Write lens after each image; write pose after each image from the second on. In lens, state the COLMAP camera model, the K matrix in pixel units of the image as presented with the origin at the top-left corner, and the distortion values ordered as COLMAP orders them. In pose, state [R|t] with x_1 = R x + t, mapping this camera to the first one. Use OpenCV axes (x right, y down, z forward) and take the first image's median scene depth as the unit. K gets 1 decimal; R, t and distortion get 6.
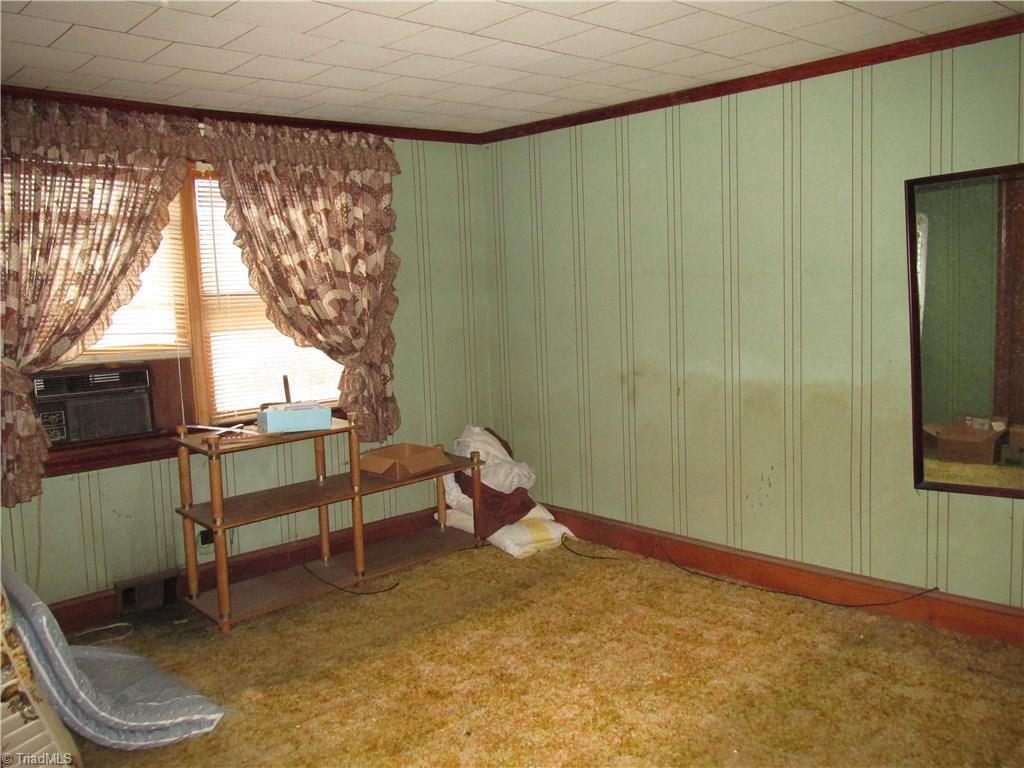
lens RADIAL K [[857.6, 0, 513.2], [0, 857.6, 384.1], [0, 0, 1]] dist [-0.041611, 0.031165]
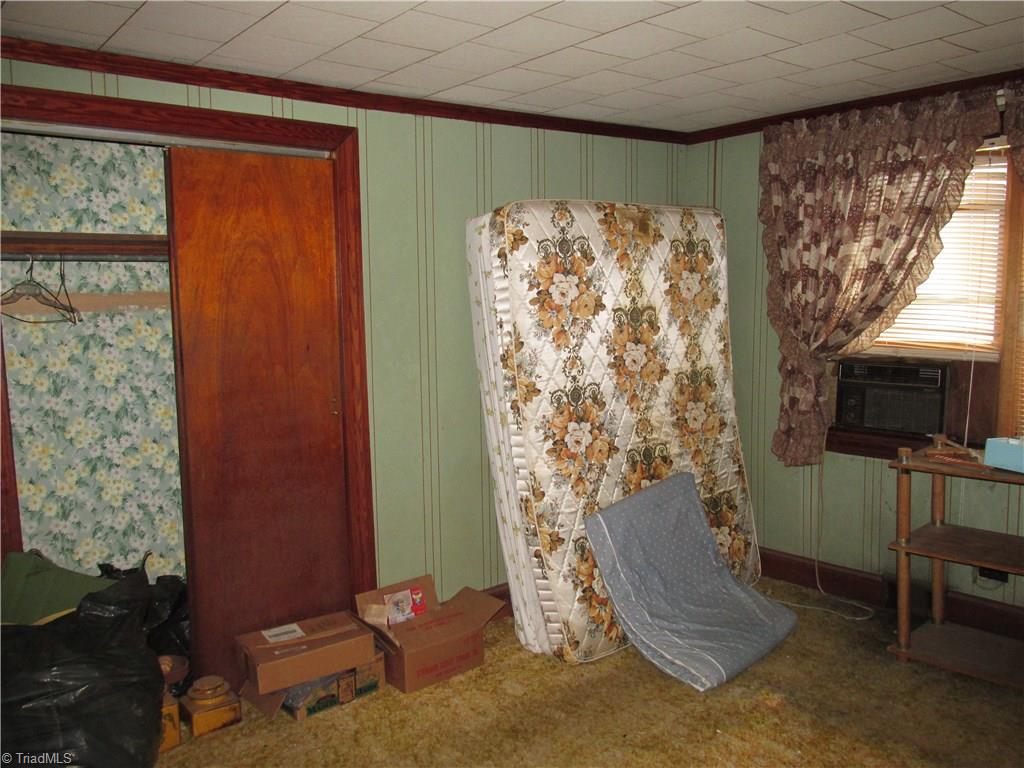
lens RADIAL K [[857.6, 0, 513.6], [0, 857.6, 382.0], [0, 0, 1]] dist [-0.041611, 0.031165]
pose [[-0.054539, 0.138684, -0.988834, 0.582772], [-0.084150, 0.986146, 0.142948, -0.108434], [0.994959, 0.091007, -0.042114, 0.633355]]
